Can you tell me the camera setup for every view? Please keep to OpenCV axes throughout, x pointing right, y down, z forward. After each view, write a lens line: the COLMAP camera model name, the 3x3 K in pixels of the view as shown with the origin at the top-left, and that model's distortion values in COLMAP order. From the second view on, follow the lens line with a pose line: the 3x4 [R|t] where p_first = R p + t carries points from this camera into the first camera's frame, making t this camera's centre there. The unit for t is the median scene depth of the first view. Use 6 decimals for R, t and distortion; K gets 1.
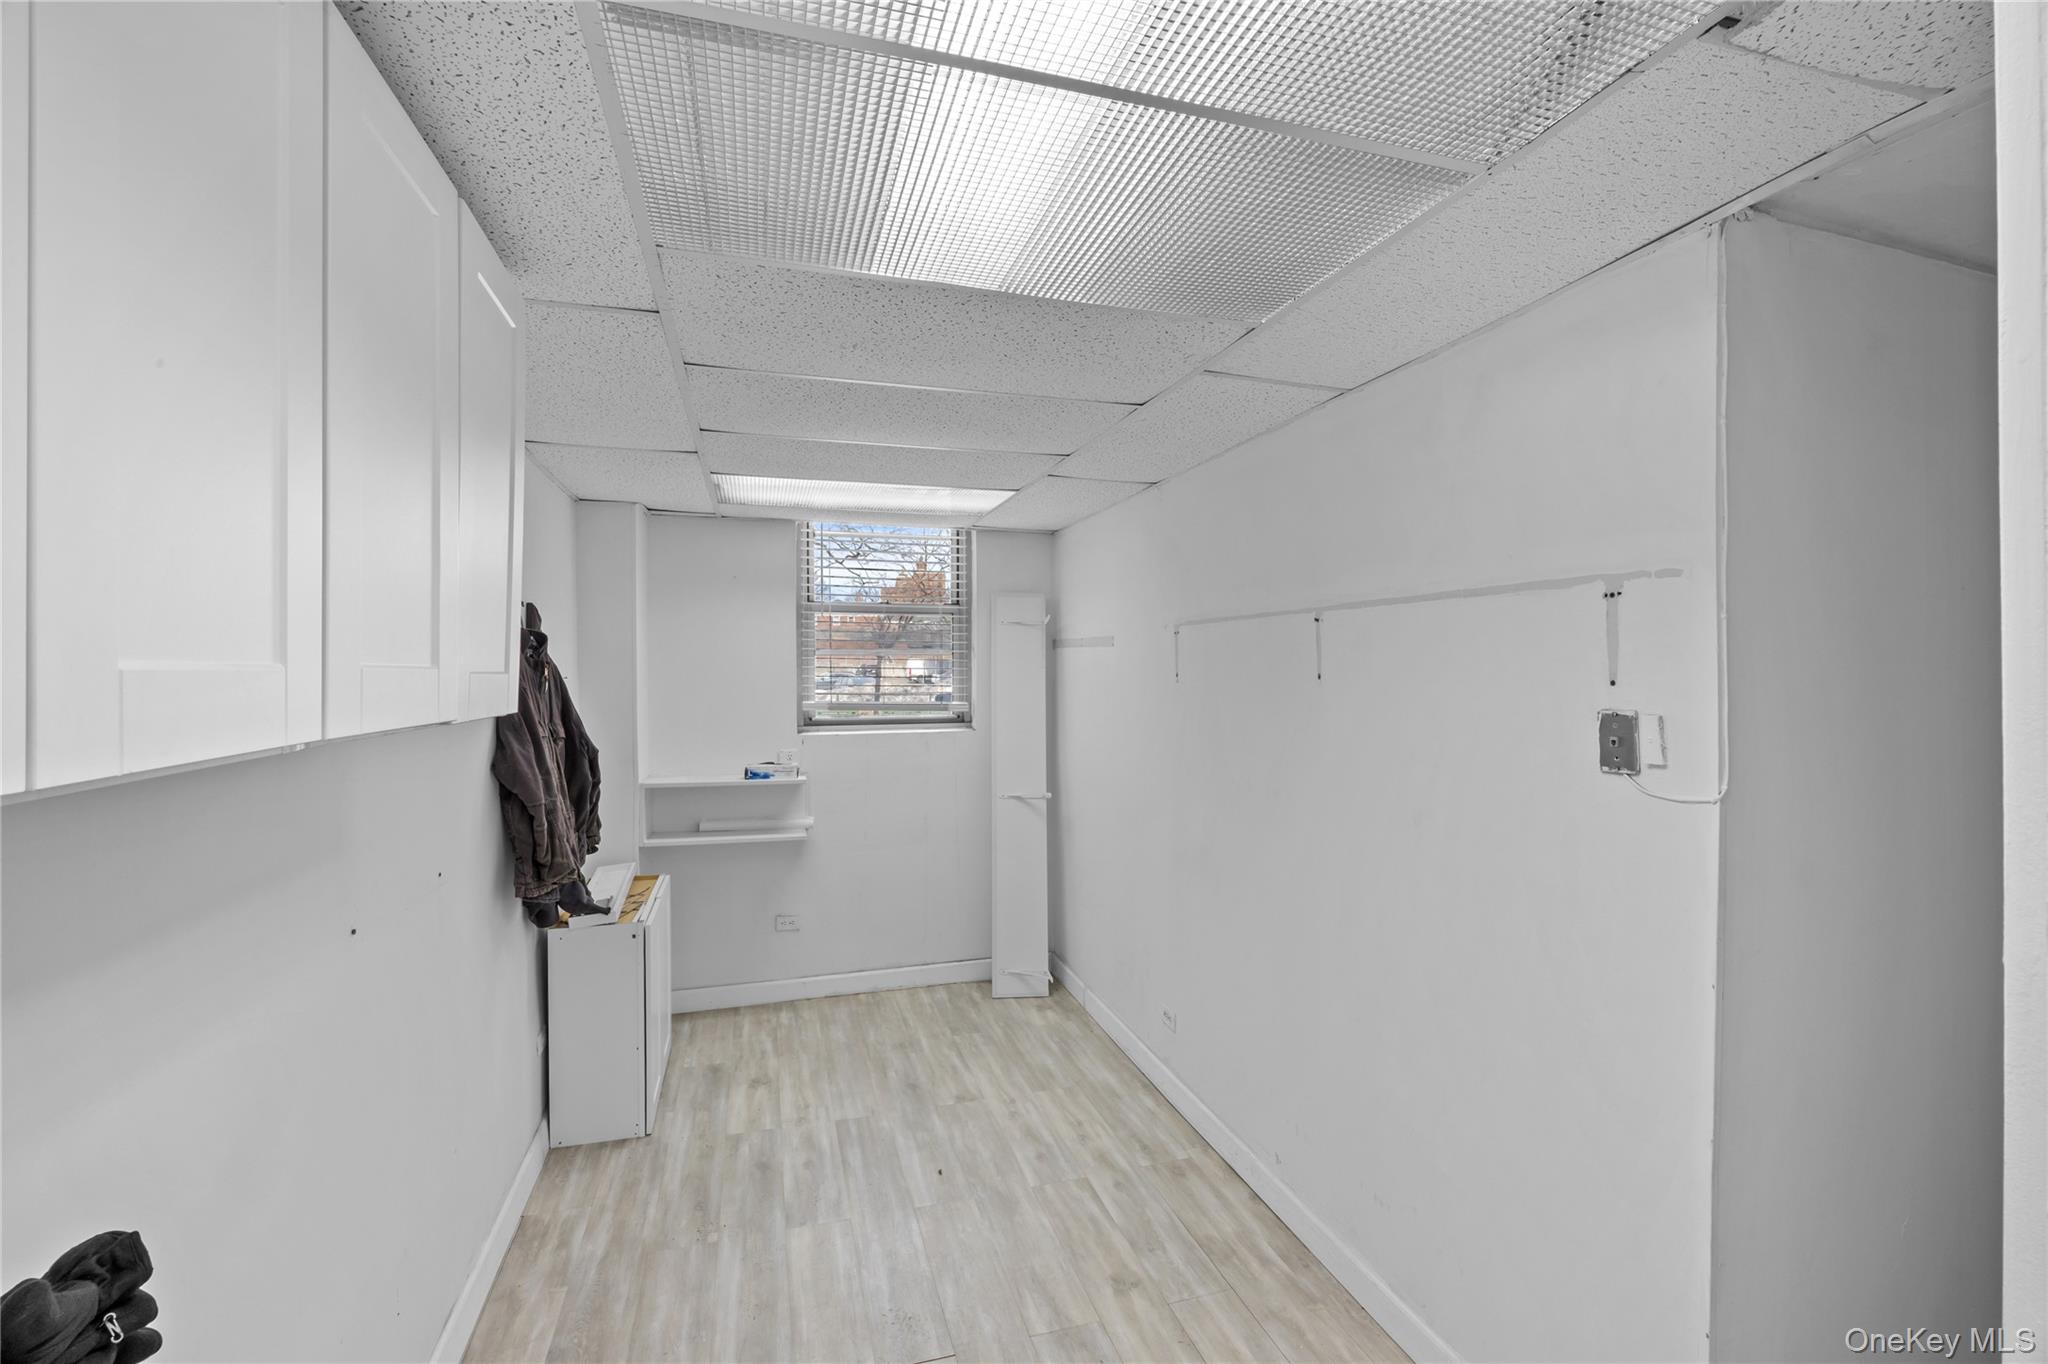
lens RADIAL K [[872.7, 0, 1029.8], [0, 872.7, 682.6], [0, 0, 1]] dist [-0.011517, 0.000191]
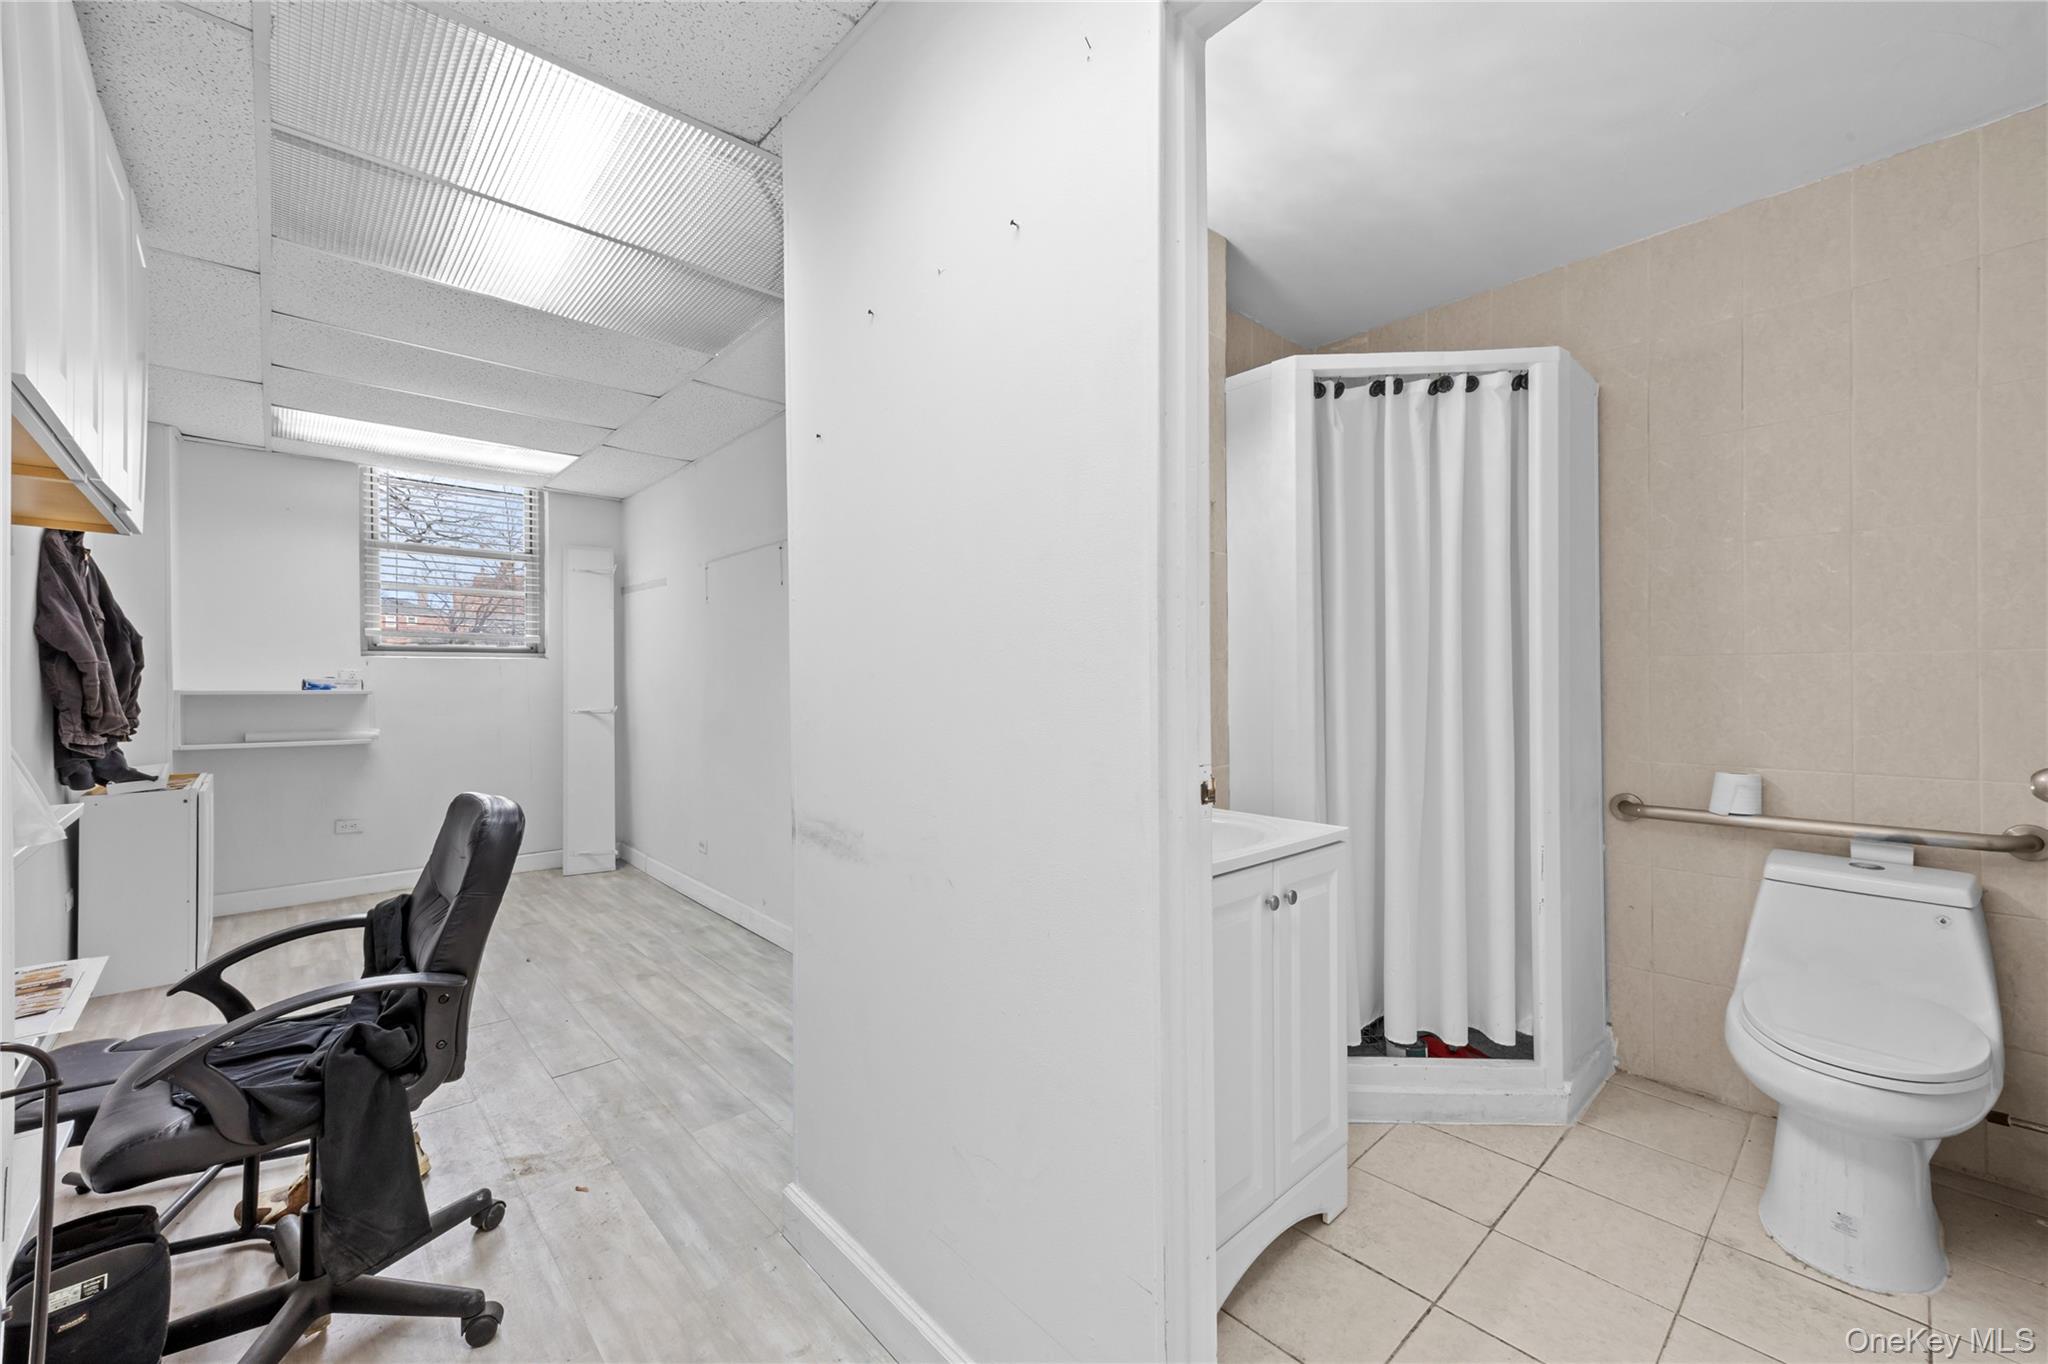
lens RADIAL K [[807.2, 0, 1024.0], [0, 807.2, 682.0], [0, 0, 1]] dist [0.007724, -0.000757]
pose [[0.902888, -0.001592, 0.429872, 0.065570], [0.005899, 0.999945, -0.008688, 0.131884], [-0.429835, 0.010380, 0.902848, -0.369896]]
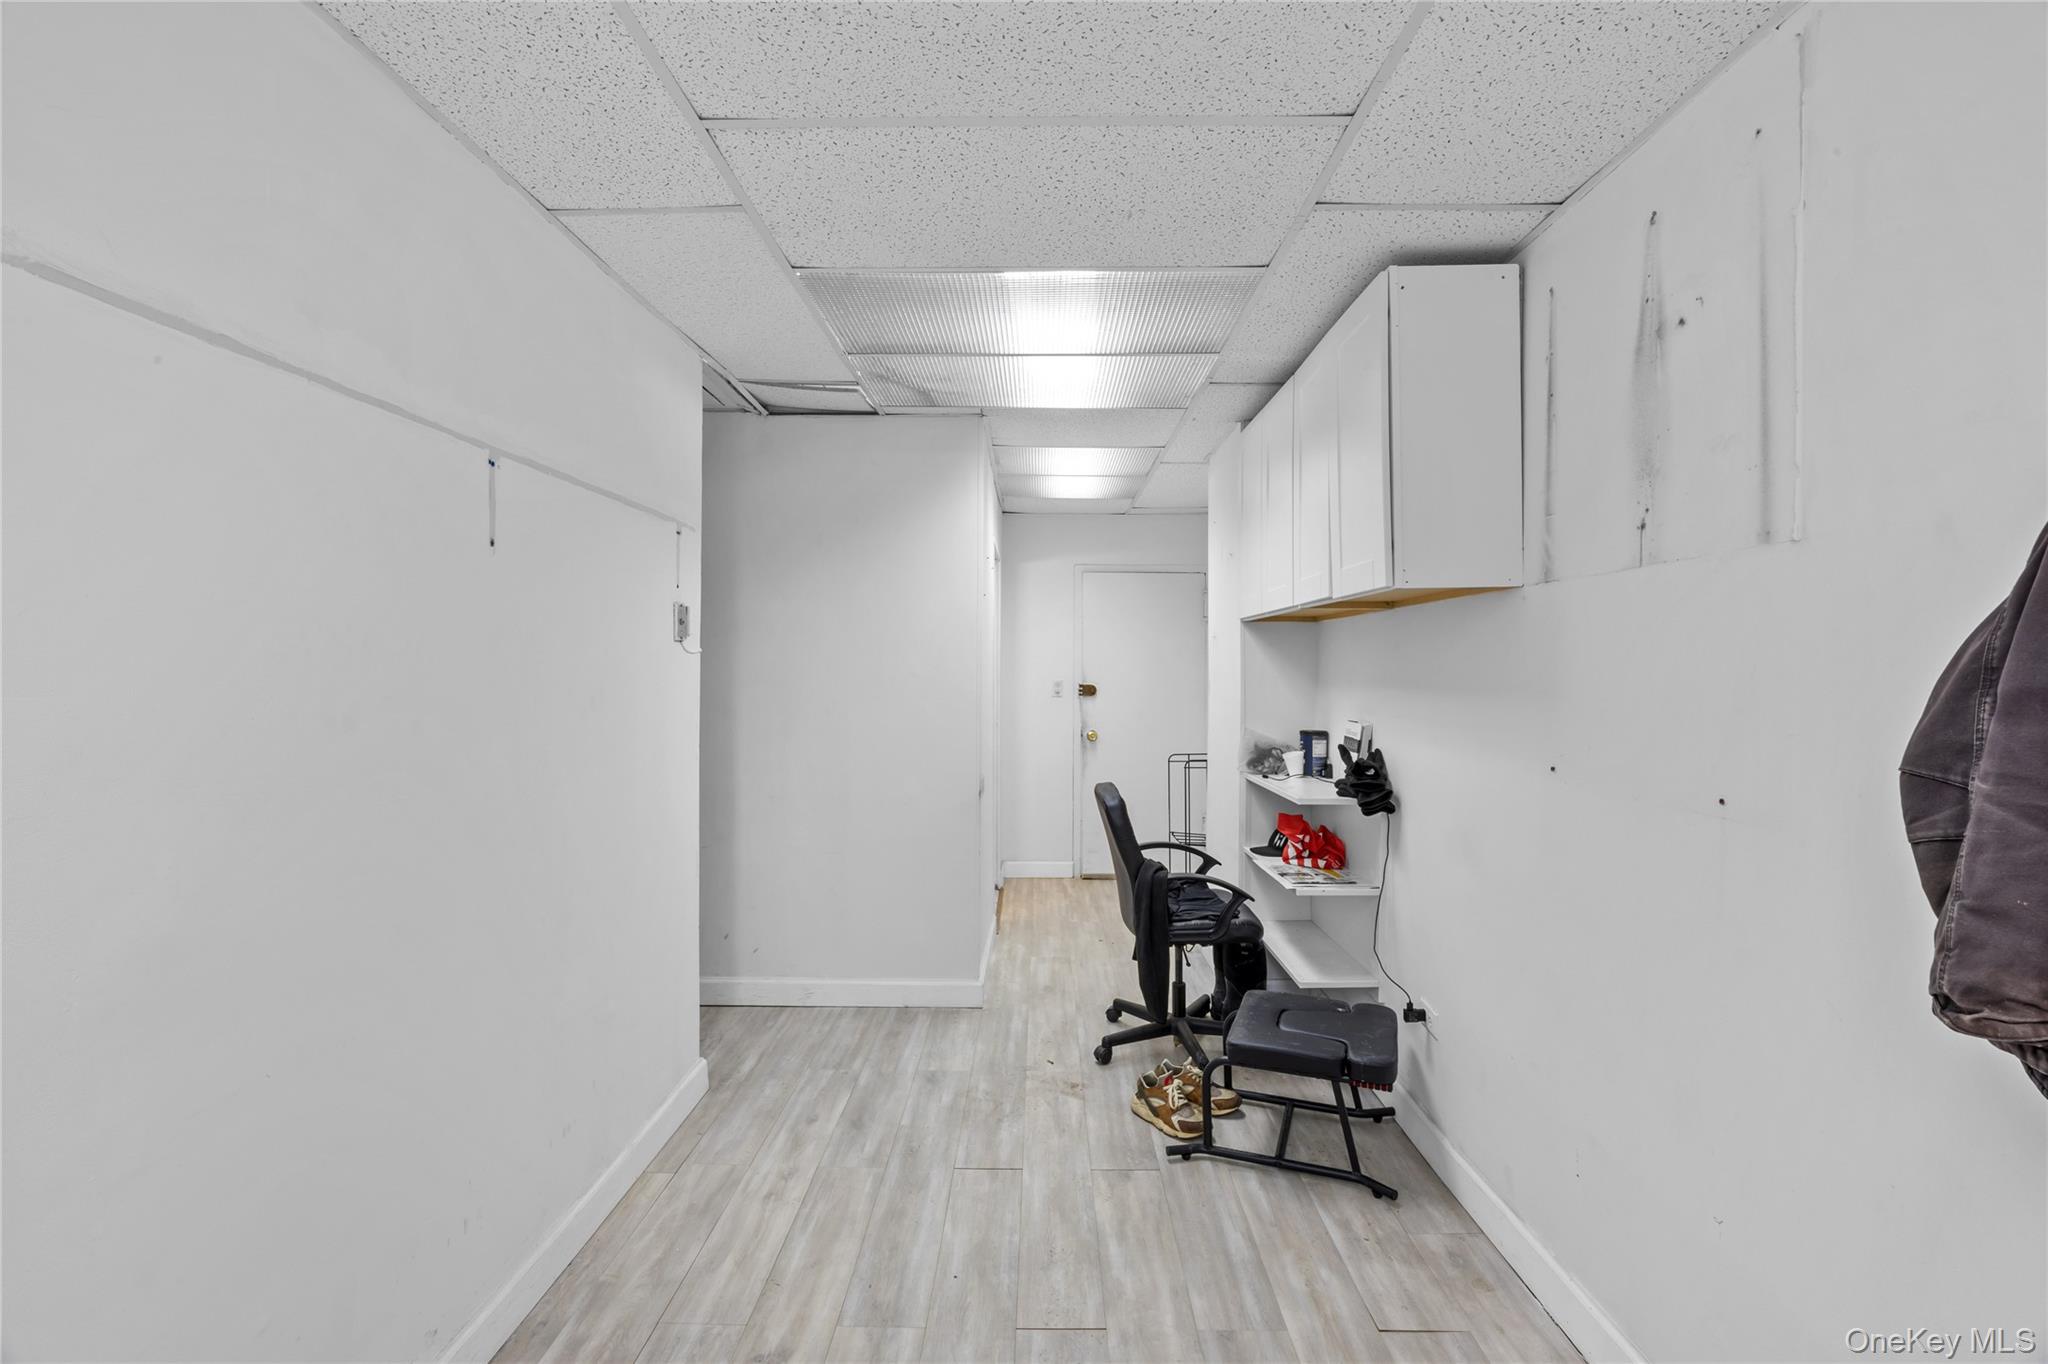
lens RADIAL K [[891.9, 0, 1029.8], [0, 891.9, 680.4], [0, 0, 1]] dist [-0.014317, -0.000015]
pose [[-0.951381, -0.004496, 0.307984, -0.220069], [0.002382, 0.999756, 0.021952, 0.063993], [-0.308007, 0.021619, -0.951138, 1.086727]]
